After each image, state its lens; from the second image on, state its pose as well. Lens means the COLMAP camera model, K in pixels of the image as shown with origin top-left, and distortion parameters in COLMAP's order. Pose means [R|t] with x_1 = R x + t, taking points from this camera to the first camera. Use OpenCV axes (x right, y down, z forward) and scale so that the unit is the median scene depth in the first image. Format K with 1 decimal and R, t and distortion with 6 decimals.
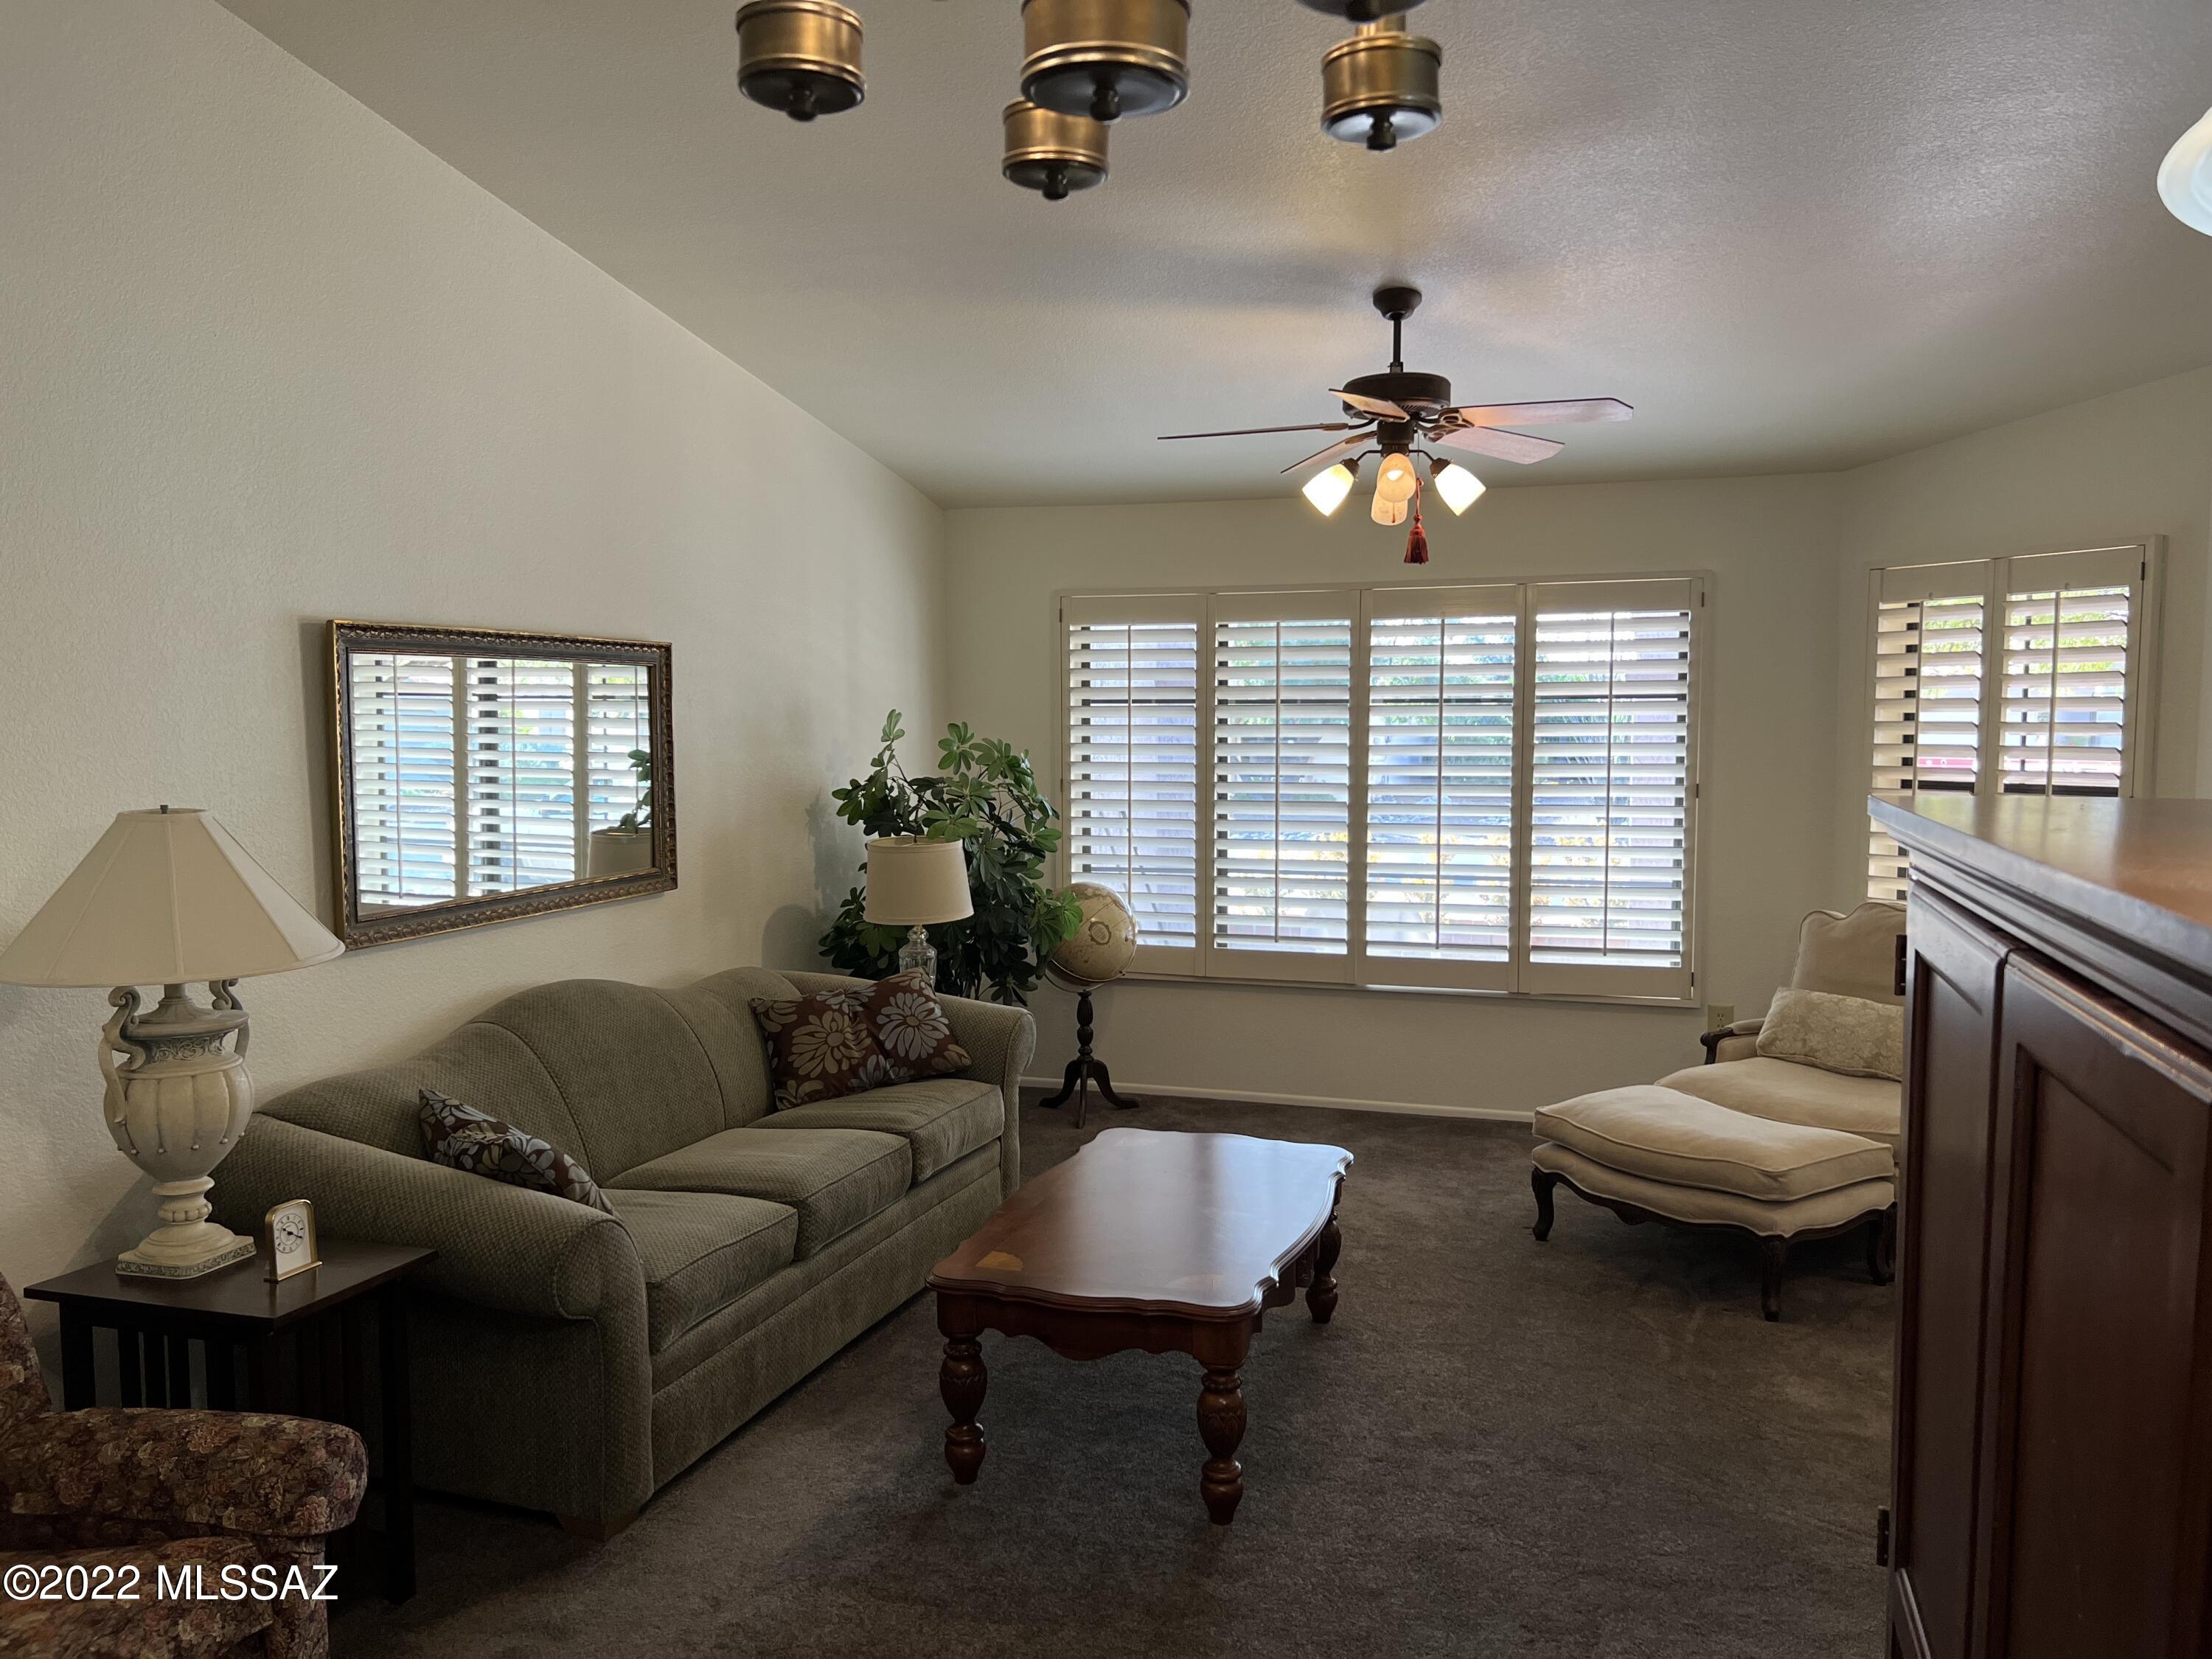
lens RADIAL K [[1685.4, 0, 1119.7], [0, 1685.4, 831.7], [0, 0, 1]] dist [0.058341, -0.078300]
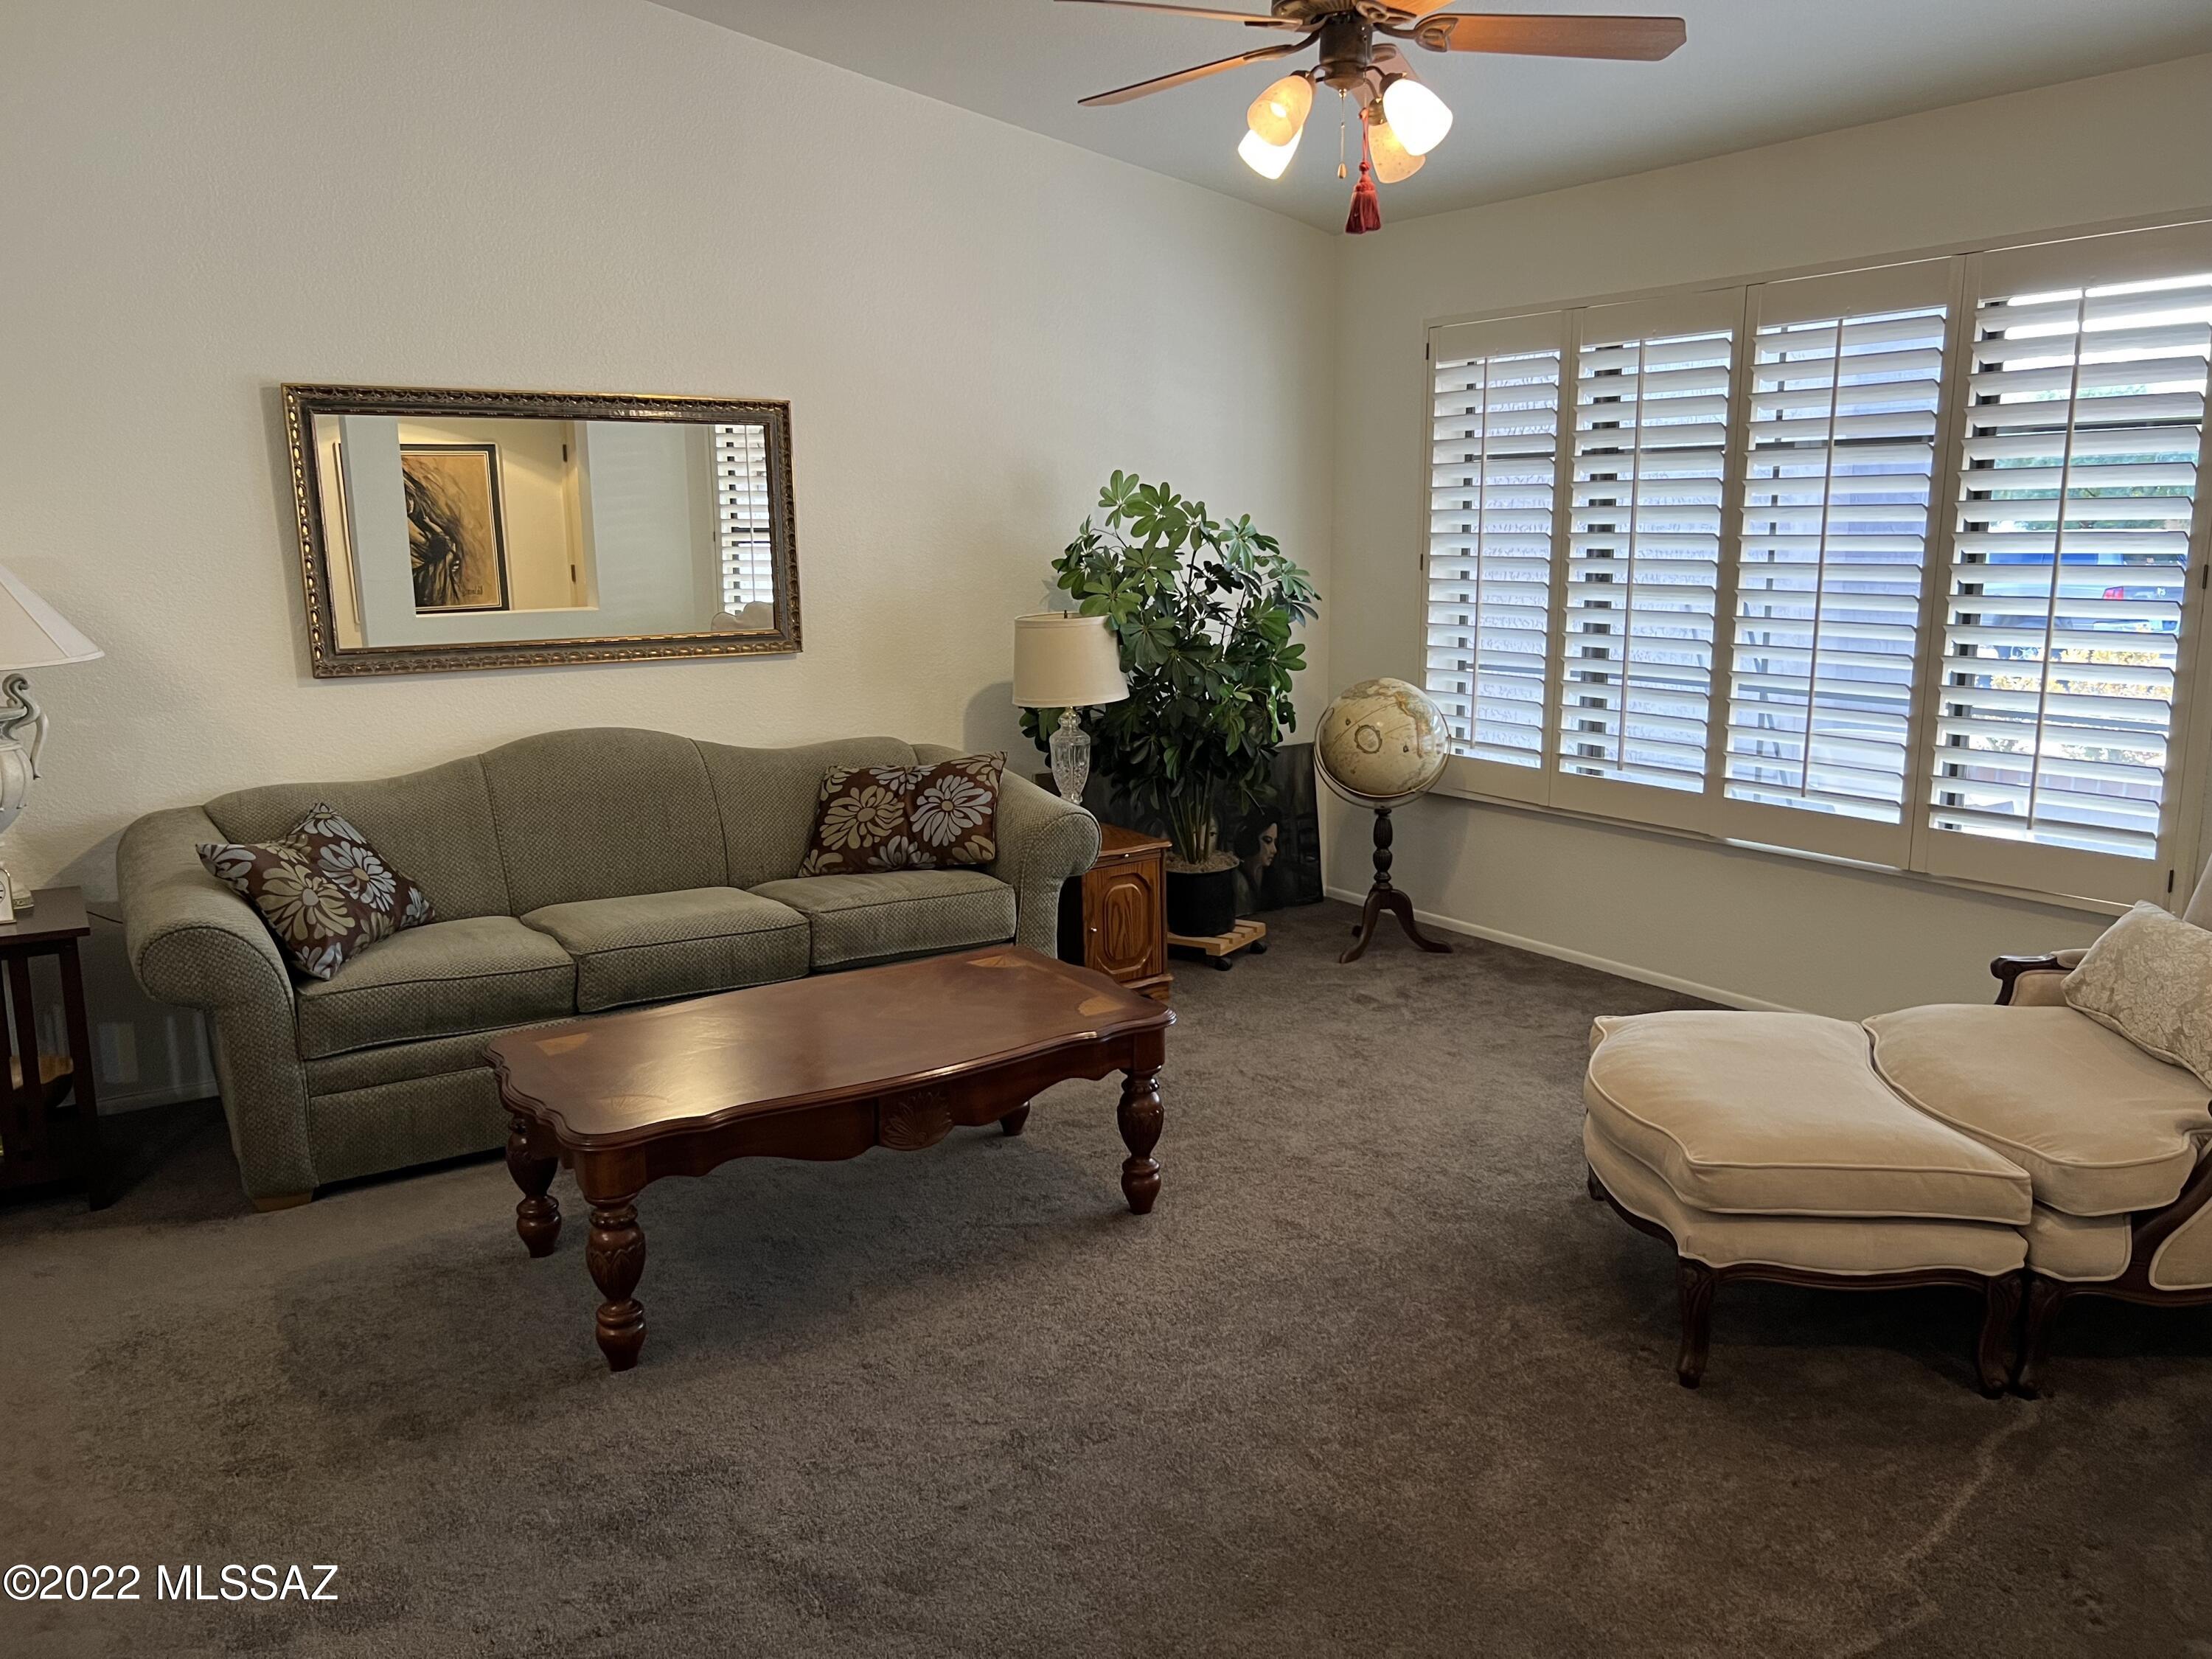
lens RADIAL K [[1692.8, 0, 1109.9], [0, 1692.8, 826.2], [0, 0, 1]] dist [0.098685, -0.132008]
pose [[0.775836, 0.108343, -0.621563, 0.500424], [-0.037039, 0.991268, 0.126554, 0.001391], [0.629846, -0.075163, 0.773074, 0.311347]]
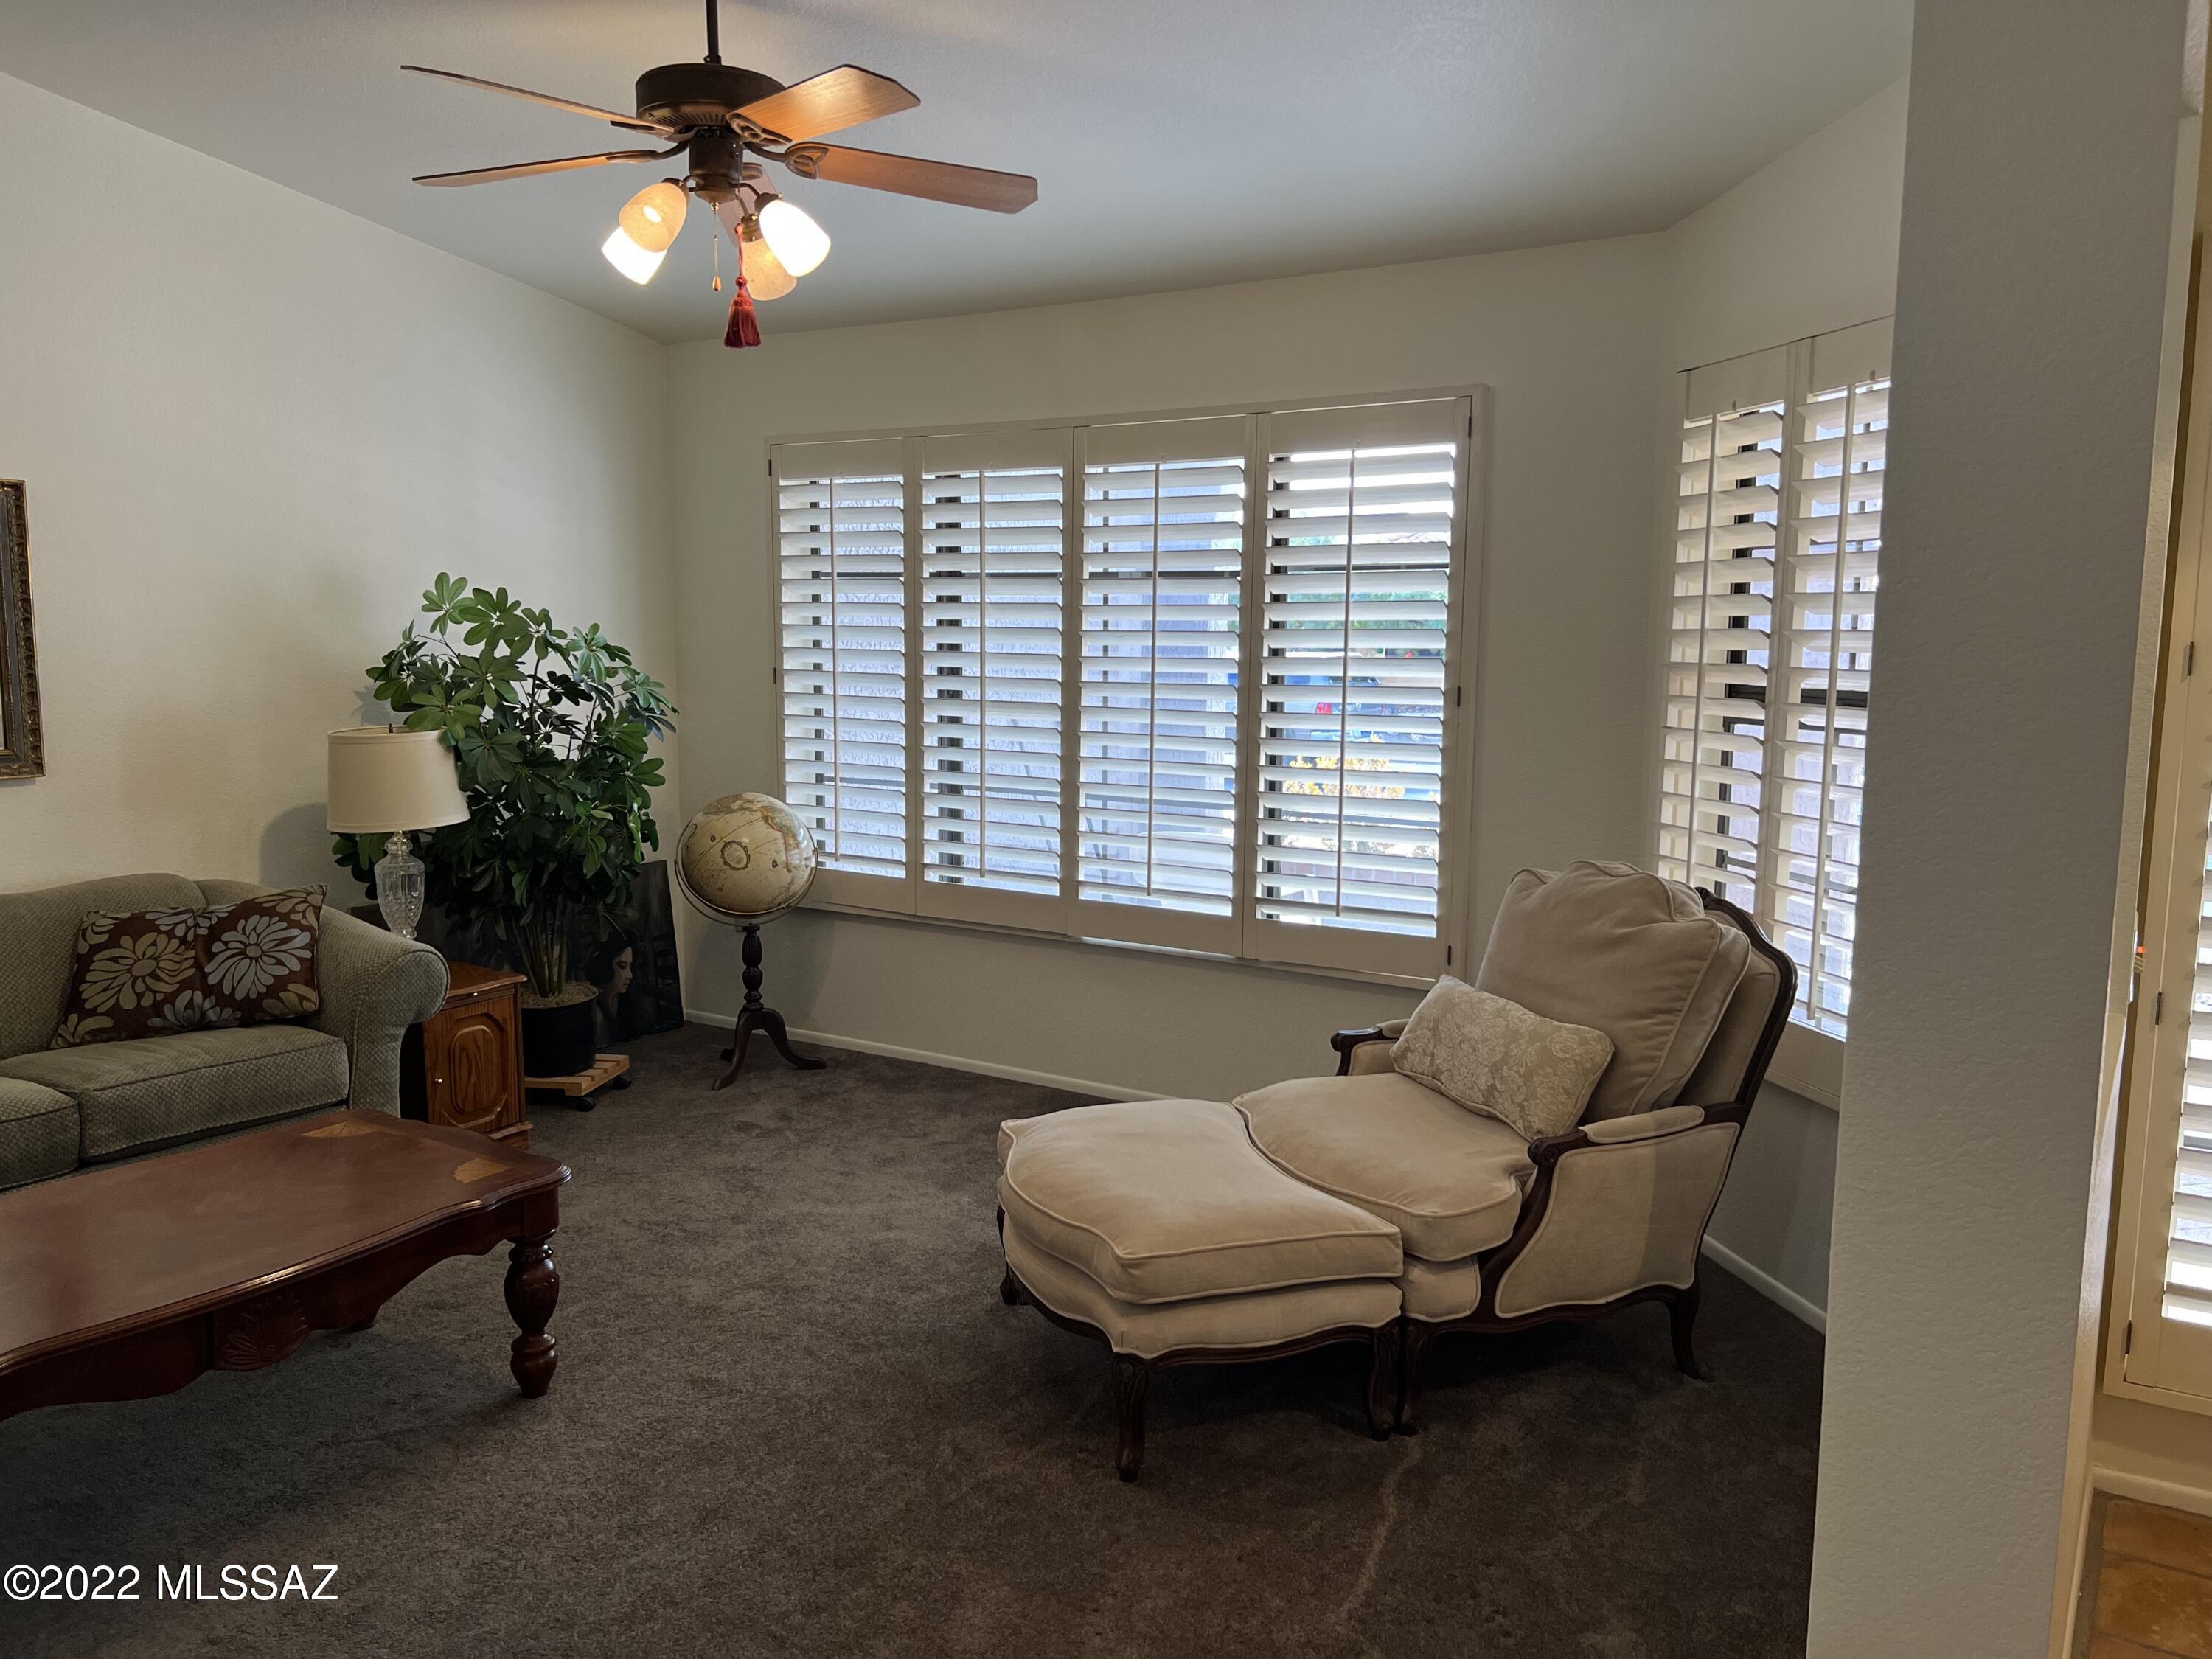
lens RADIAL K [[1692.8, 0, 1109.9], [0, 1692.8, 826.2], [0, 0, 1]] dist [0.098685, -0.132008]
pose [[0.962695, 0.042954, -0.267159, 0.457366], [-0.030815, 0.998300, 0.049469, -0.000145], [0.268830, -0.039391, 0.962382, 0.305162]]
